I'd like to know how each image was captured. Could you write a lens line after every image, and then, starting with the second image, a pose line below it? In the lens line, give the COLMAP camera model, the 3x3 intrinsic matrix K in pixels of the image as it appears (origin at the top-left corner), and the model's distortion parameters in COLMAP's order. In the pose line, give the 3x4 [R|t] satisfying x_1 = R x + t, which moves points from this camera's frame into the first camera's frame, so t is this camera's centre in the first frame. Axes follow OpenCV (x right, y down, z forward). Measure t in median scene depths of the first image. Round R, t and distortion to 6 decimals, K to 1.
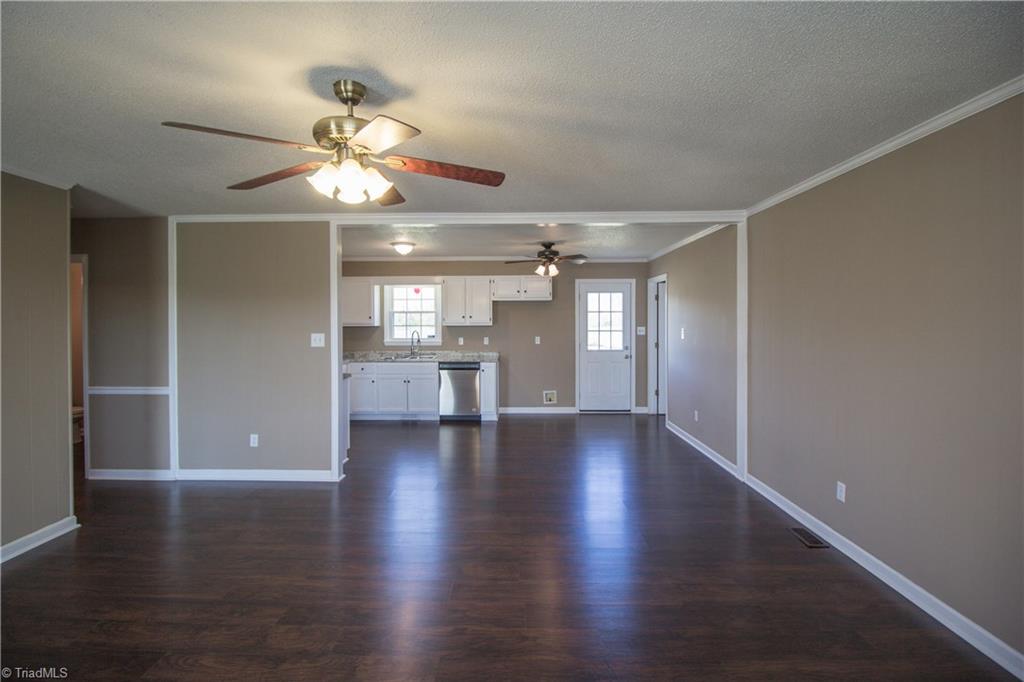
lens RADIAL K [[474.5, 0, 509.2], [0, 474.5, 323.6], [0, 0, 1]] dist [-0.000591, -0.012090]
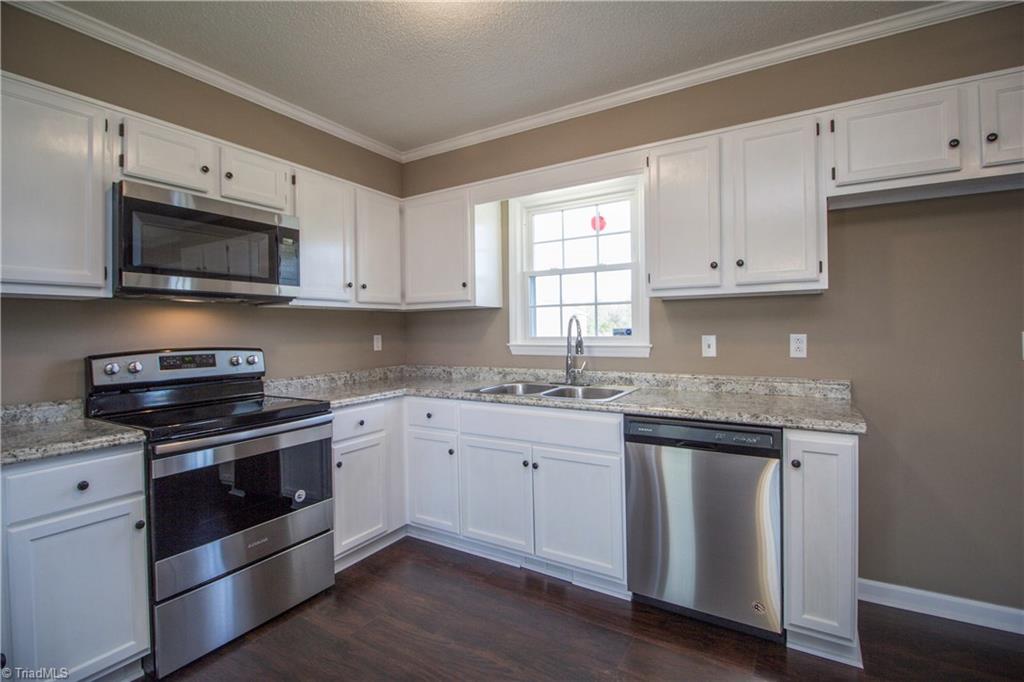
lens RADIAL K [[474.5, 0, 512.4], [0, 474.5, 326.3], [0, 0, 1]] dist [-0.000591, -0.012090]
pose [[0.861347, -0.010020, -0.507918, -0.053857], [0.006701, 0.999943, -0.008363, 0.026443], [0.507972, 0.003800, 0.861365, 0.673559]]
